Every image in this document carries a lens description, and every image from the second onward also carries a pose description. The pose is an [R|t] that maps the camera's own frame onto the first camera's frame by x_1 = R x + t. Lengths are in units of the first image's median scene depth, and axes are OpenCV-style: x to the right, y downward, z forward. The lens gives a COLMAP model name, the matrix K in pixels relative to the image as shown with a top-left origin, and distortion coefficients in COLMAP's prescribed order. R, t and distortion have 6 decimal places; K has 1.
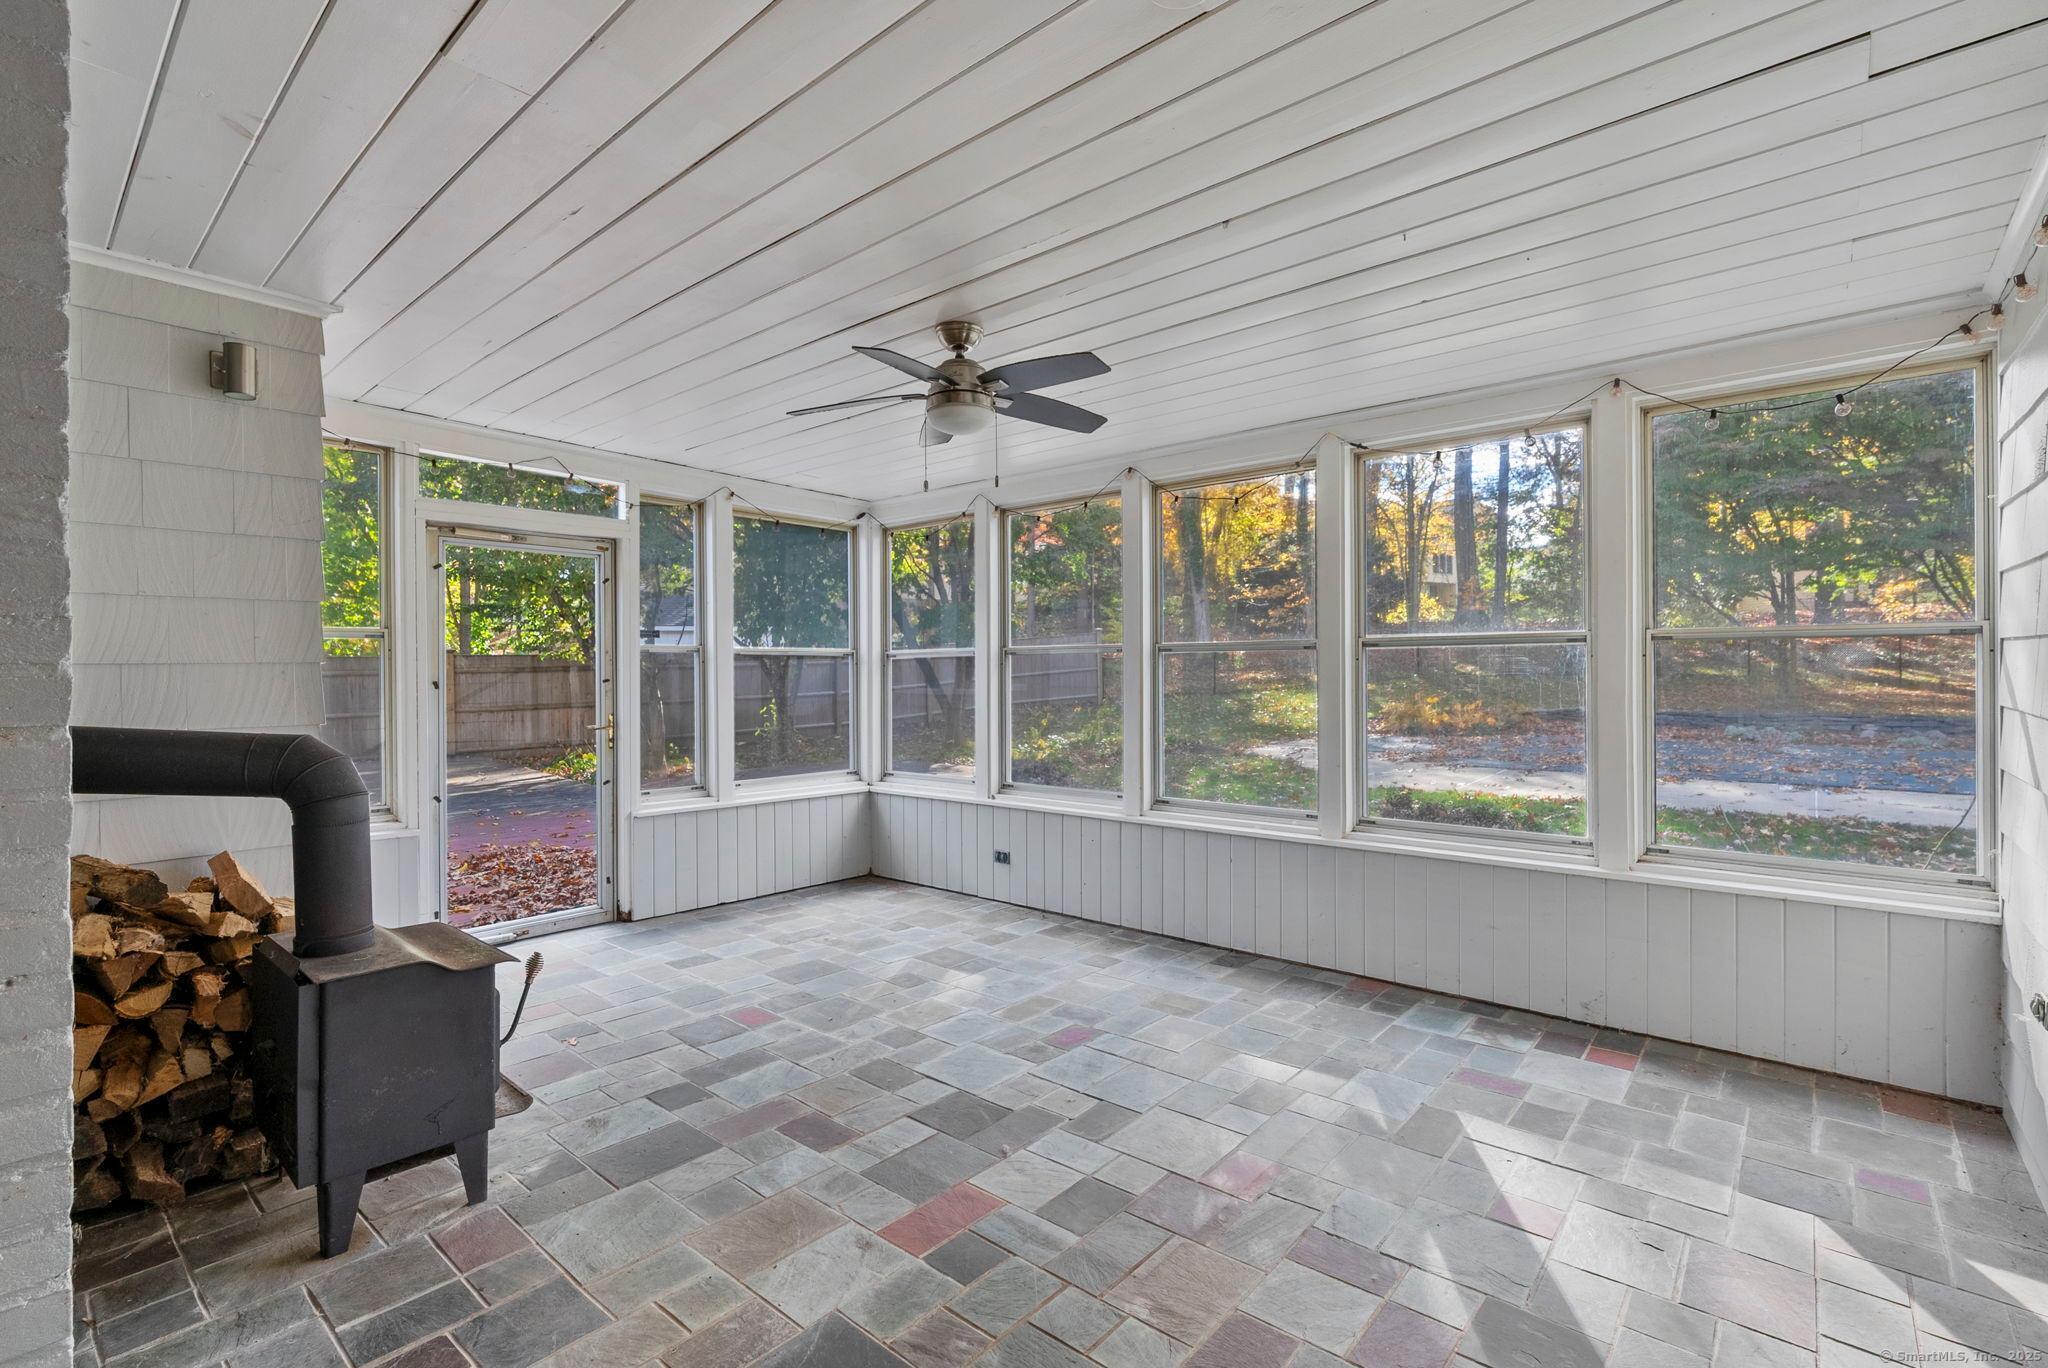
lens RADIAL K [[926.1, 0, 1020.9], [0, 926.1, 645.7], [0, 0, 1]] dist [-0.004415, -0.000361]
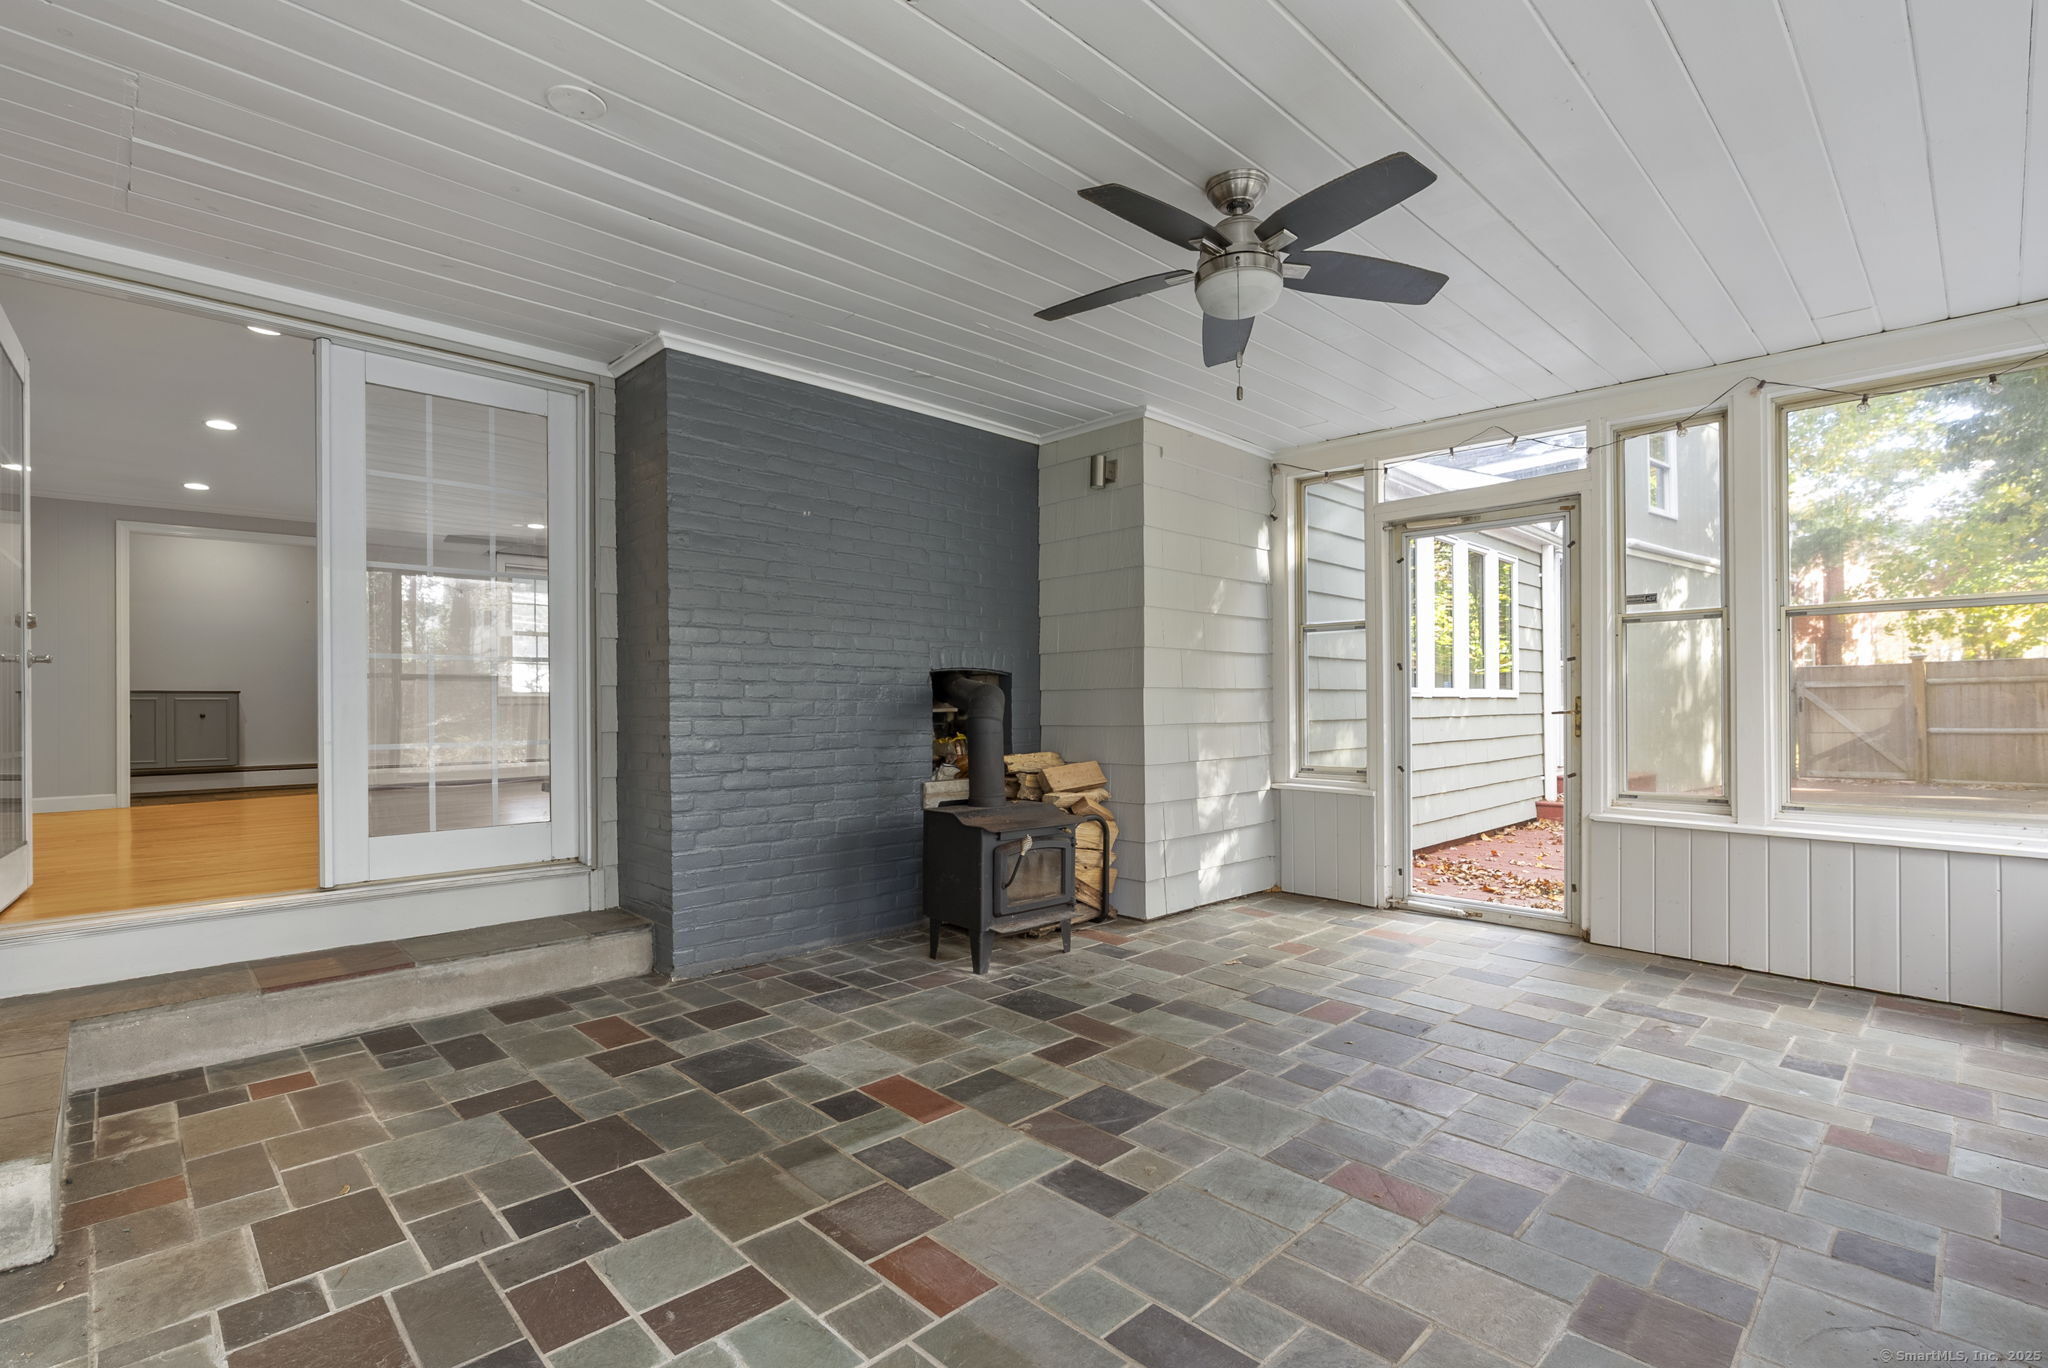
lens RADIAL K [[939.6, 0, 1015.4], [0, 939.6, 680.0], [0, 0, 1]] dist [-0.002726, 0.000026]
pose [[-0.080124, -0.020285, -0.996578, 0.726511], [0.033943, 0.999158, -0.023067, 0.092672], [0.996207, -0.035675, -0.079368, 0.844217]]
